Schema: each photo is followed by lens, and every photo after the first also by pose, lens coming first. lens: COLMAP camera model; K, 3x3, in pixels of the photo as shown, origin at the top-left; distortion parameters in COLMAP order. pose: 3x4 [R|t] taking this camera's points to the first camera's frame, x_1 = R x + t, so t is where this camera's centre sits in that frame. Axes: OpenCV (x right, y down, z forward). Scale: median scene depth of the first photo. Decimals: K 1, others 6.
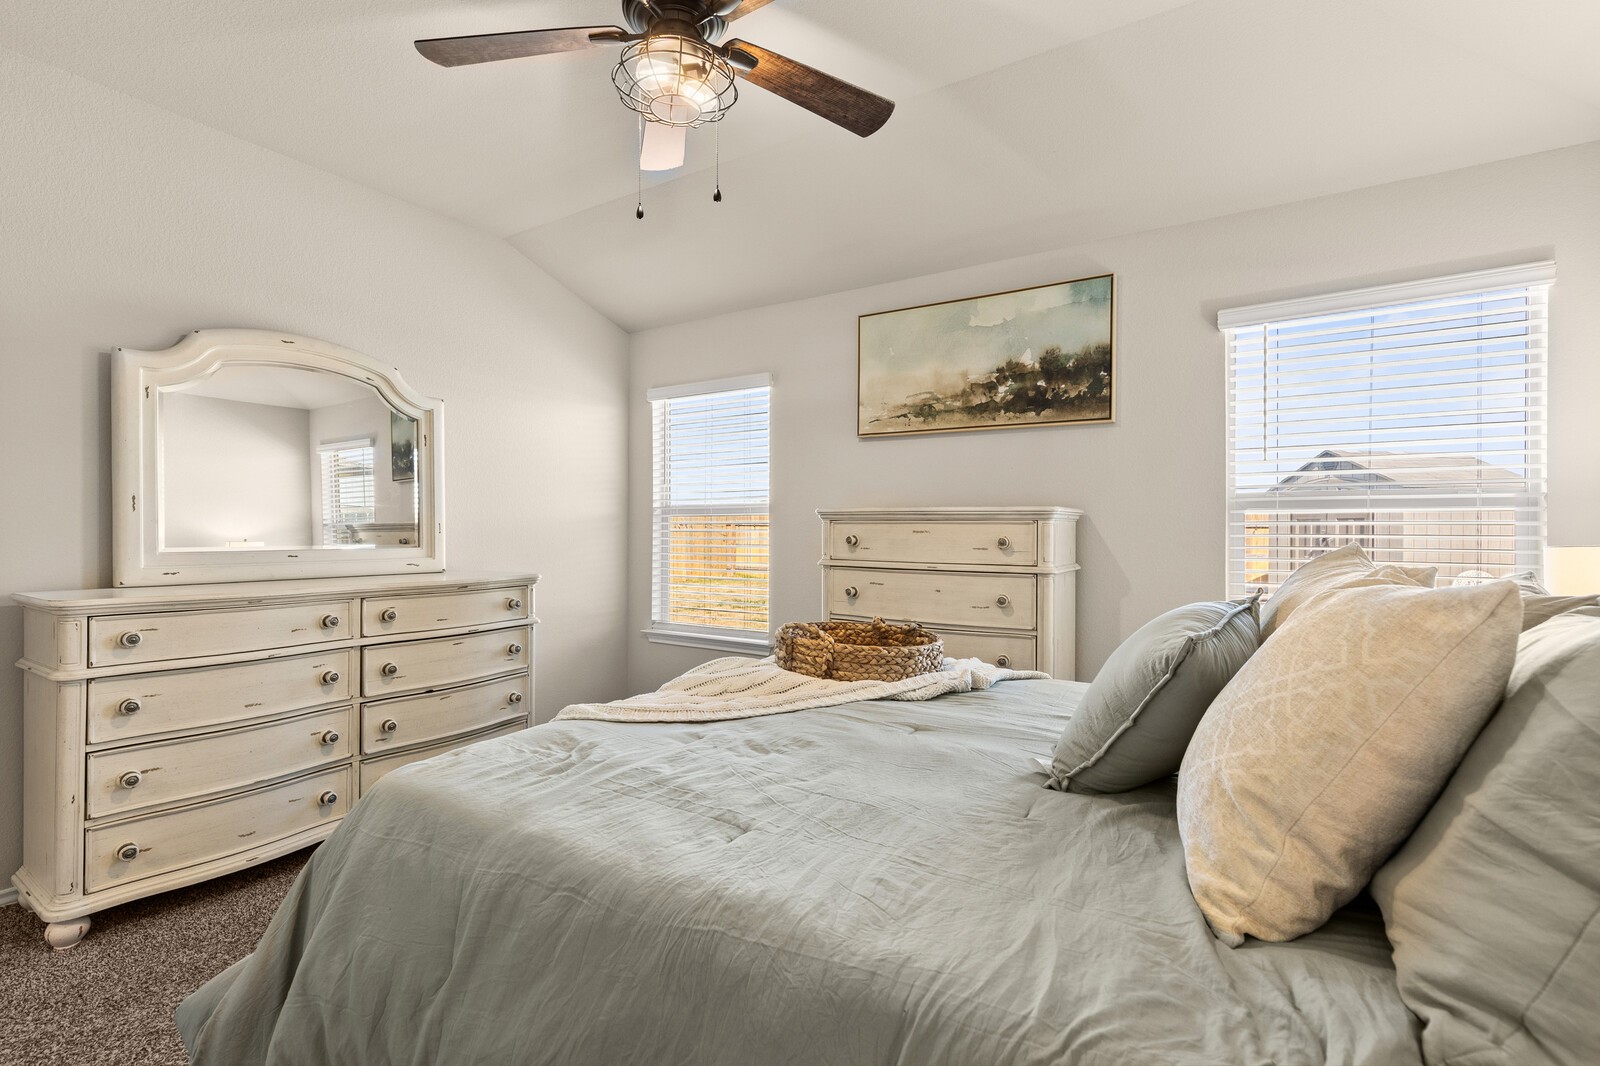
lens RADIAL K [[742.4, 0, 800.0], [0, 742.4, 533.0], [0, 0, 1]] dist [0.000979, 0.000168]
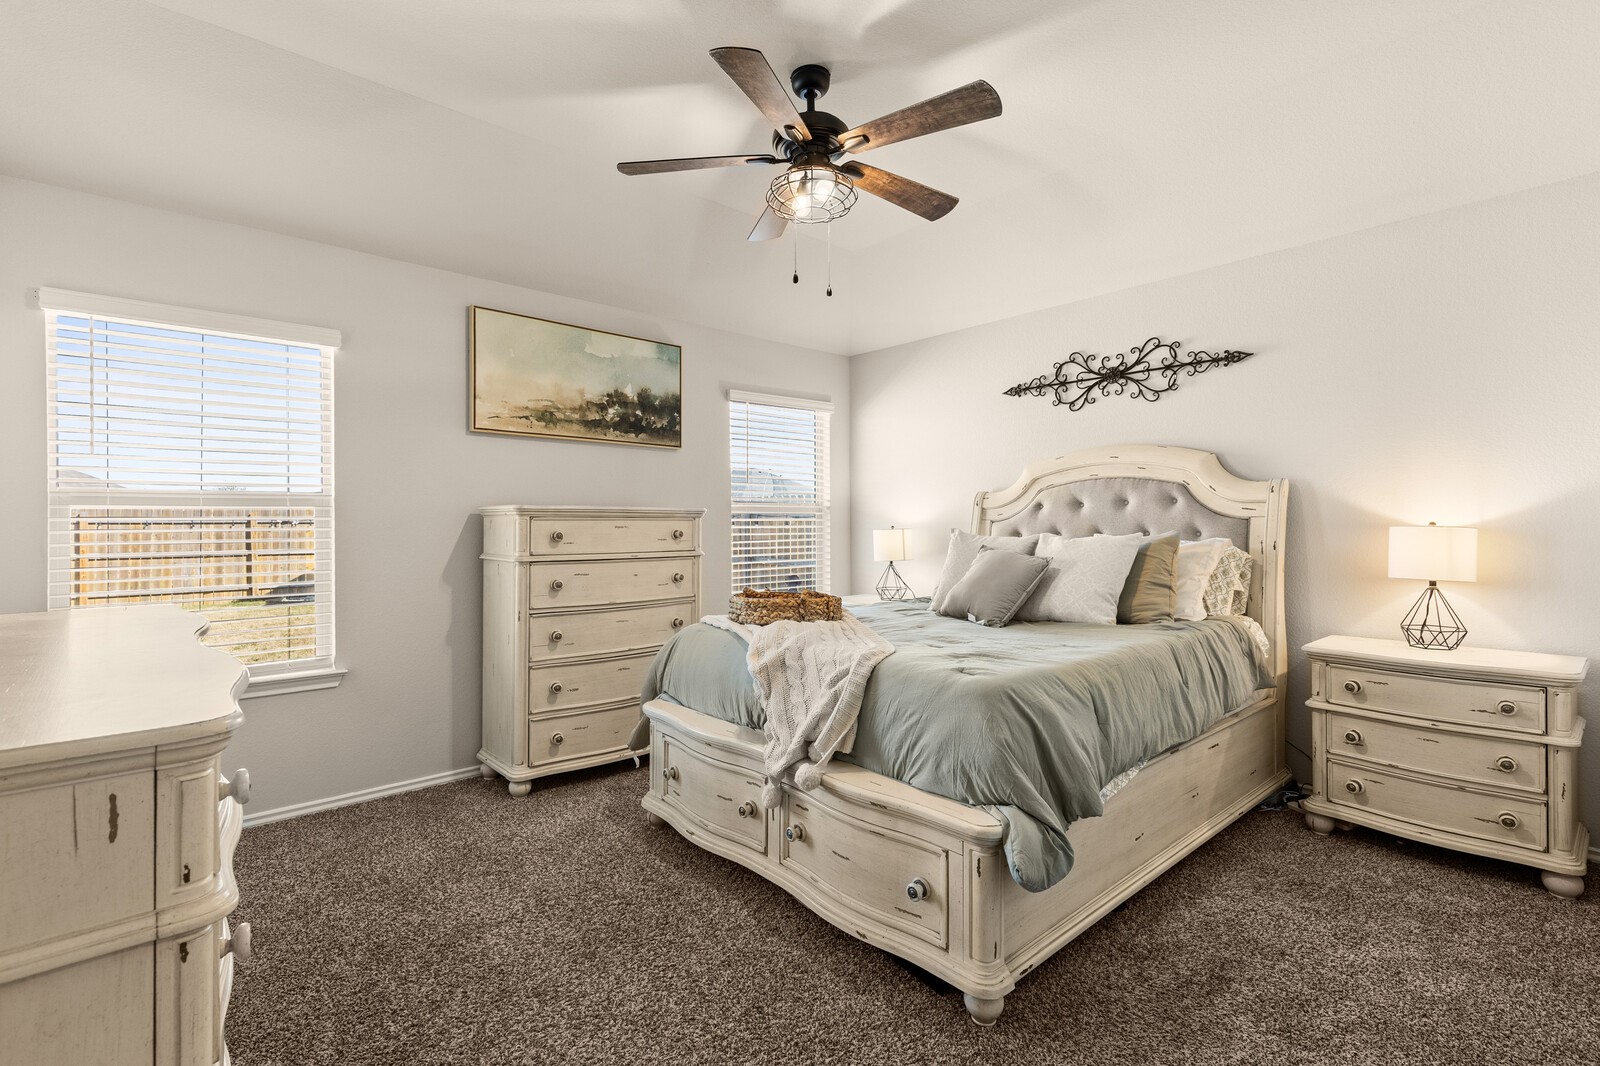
lens RADIAL K [[742.4, 0, 800.0], [0, 742.4, 533.0], [0, 0, 1]] dist [0.000979, 0.000168]
pose [[0.239576, -0.017544, 0.970719, -0.865281], [0.011193, 0.999820, 0.015308, -0.006672], [-0.970813, 0.007198, 0.239729, 0.405689]]
